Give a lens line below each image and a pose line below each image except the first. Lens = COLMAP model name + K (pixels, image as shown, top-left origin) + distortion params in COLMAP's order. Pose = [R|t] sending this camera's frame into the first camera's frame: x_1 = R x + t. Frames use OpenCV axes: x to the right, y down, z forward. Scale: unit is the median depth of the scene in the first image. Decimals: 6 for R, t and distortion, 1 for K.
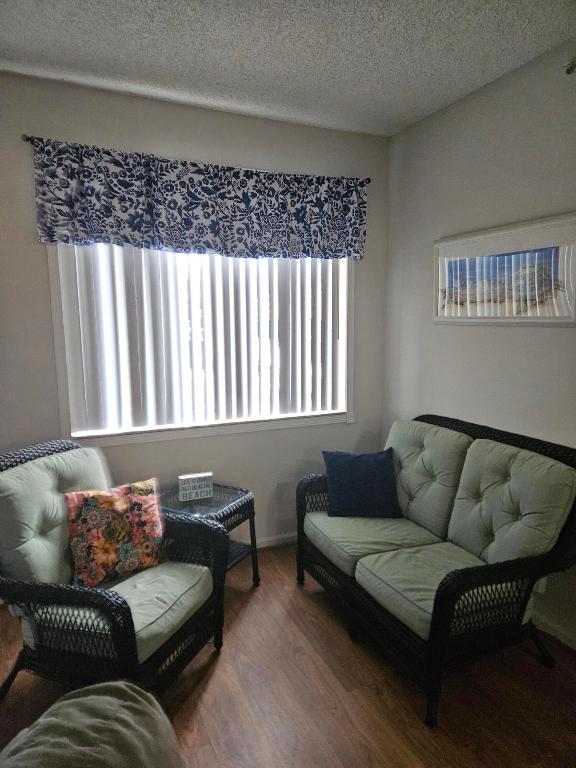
lens RADIAL K [[518.9, 0, 287.8], [0, 518.9, 396.2], [0, 0, 1]] dist [0.091499, -0.075262]
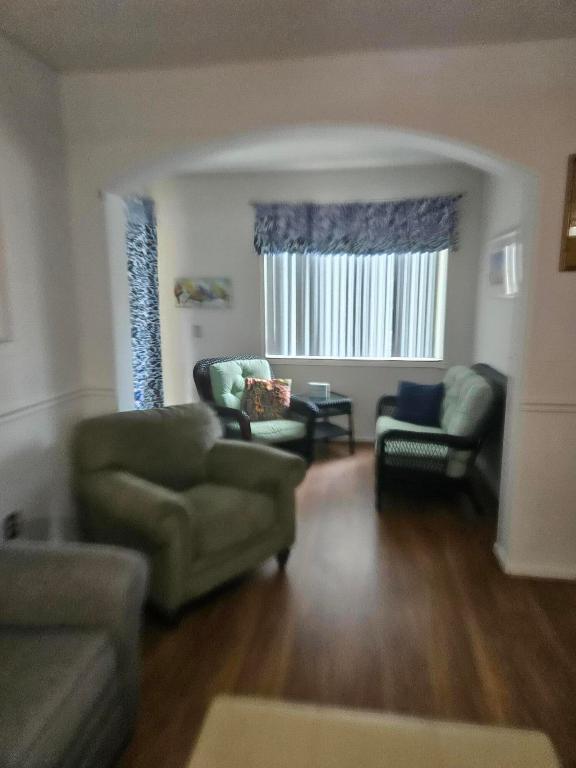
lens RADIAL K [[518.9, 0, 287.8], [0, 518.9, 396.2], [0, 0, 1]] dist [0.091499, -0.075262]
pose [[0.841242, 0.108039, -0.529754, 0.666714], [-0.086554, 0.994105, 0.065294, 0.087942], [0.533685, -0.009076, 0.845634, -0.539884]]
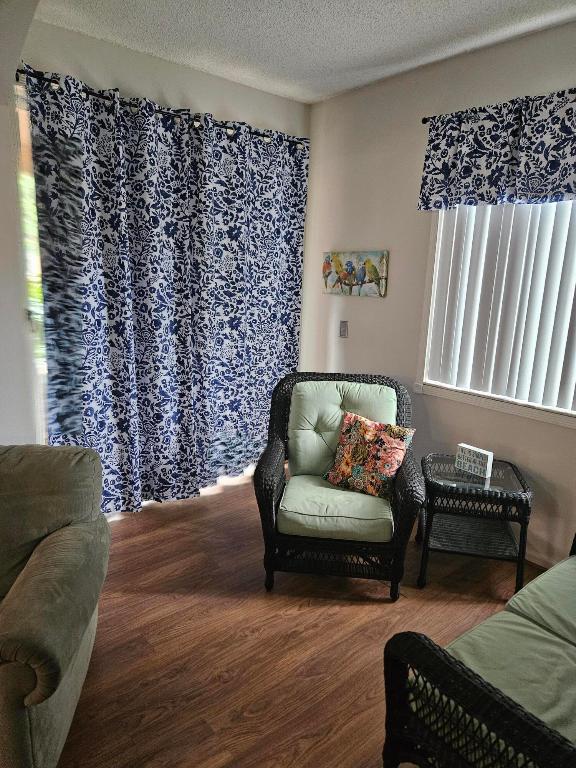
lens RADIAL K [[518.9, 0, 287.8], [0, 518.9, 396.2], [0, 0, 1]] dist [0.091499, -0.075262]
pose [[0.259180, 0.237714, -0.936118, 0.596510], [-0.181615, 0.963944, 0.194496, -0.061658], [0.948600, 0.119604, 0.293007, 0.390878]]
